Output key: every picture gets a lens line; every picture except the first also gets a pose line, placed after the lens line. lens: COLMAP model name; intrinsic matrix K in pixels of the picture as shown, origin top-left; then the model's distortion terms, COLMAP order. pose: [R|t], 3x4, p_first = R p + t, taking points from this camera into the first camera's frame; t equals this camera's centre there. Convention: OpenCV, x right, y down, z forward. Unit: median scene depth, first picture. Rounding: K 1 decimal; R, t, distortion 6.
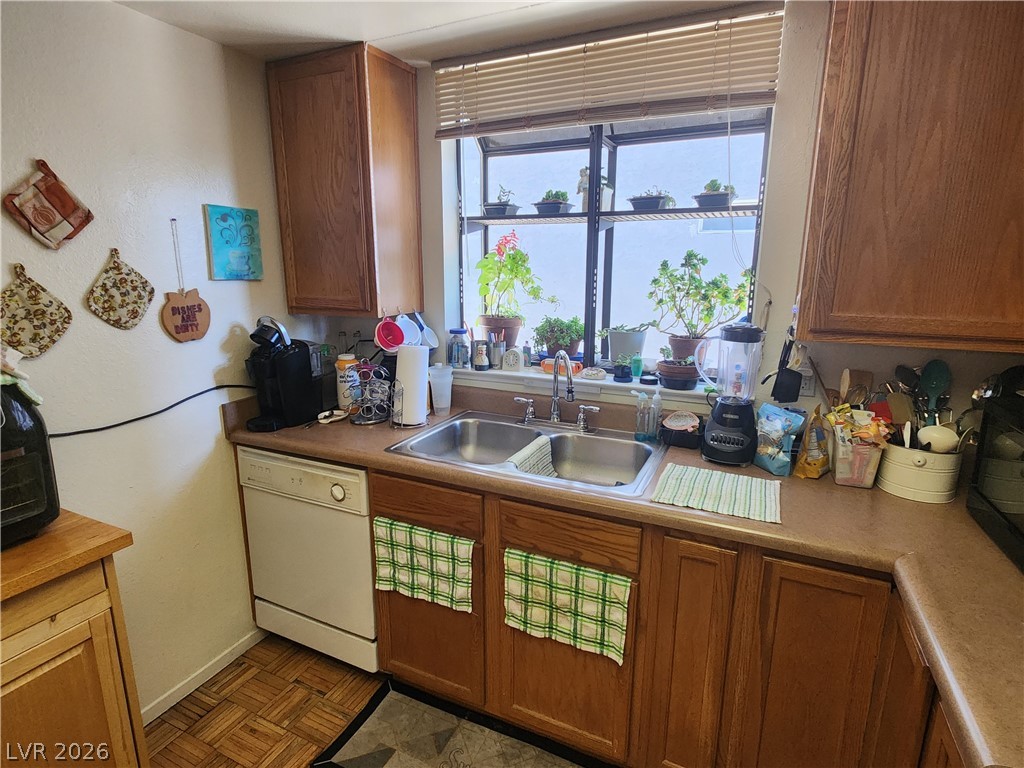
lens RADIAL K [[540.9, 0, 507.7], [0, 540.9, 382.8], [0, 0, 1]] dist [0.004743, 0.001741]
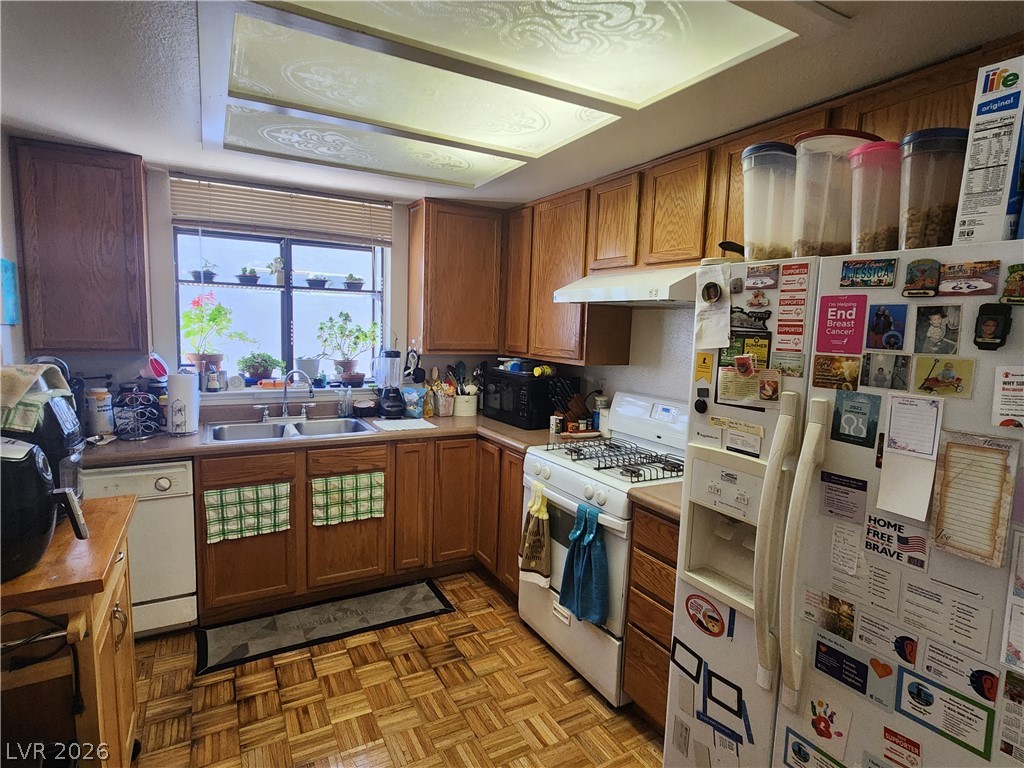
lens RADIAL K [[540.9, 0, 511.3], [0, 540.9, 385.5], [0, 0, 1]] dist [0.004743, 0.001741]
pose [[0.581206, -0.077321, 0.810075, -0.940059], [0.148718, 0.988803, -0.012321, 0.115555], [-0.800052, 0.127634, 0.586197, -0.526654]]
